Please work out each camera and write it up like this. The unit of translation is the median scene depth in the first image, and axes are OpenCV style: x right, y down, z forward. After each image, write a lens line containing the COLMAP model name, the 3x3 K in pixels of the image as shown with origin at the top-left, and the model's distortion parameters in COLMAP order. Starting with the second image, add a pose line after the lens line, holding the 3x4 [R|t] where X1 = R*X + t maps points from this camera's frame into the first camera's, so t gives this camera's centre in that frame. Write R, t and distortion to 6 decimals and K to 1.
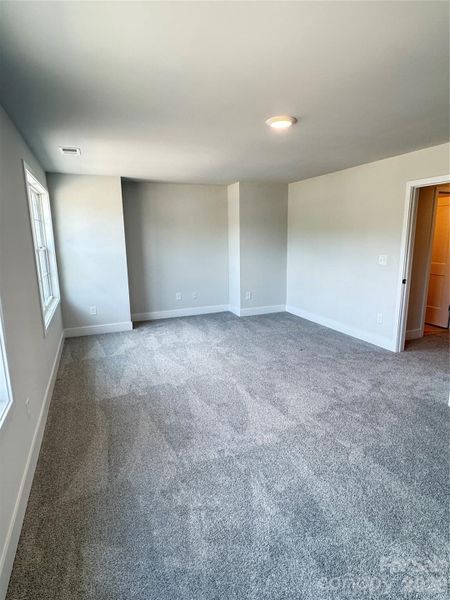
lens RADIAL K [[326.5, 0, 225.5], [0, 326.5, 299.8], [0, 0, 1]] dist [-0.007655, 0.002696]
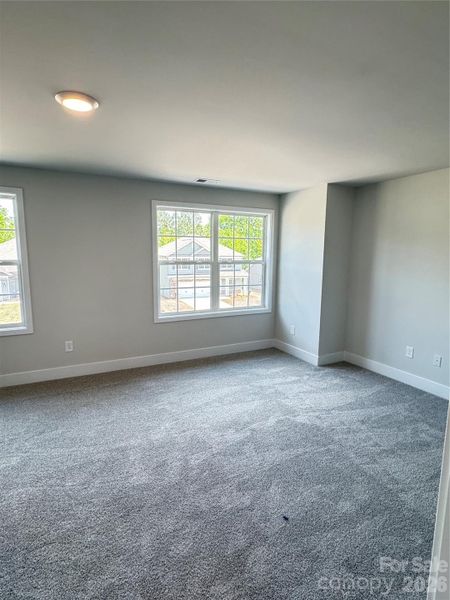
lens RADIAL K [[326.5, 0, 225.5], [0, 326.5, 298.8], [0, 0, 1]] dist [-0.007655, 0.002696]
pose [[0.081242, 0.149758, -0.985379, 0.550316], [-0.203877, 0.970240, 0.130648, -0.152199], [0.975620, 0.190282, 0.109356, 0.744239]]
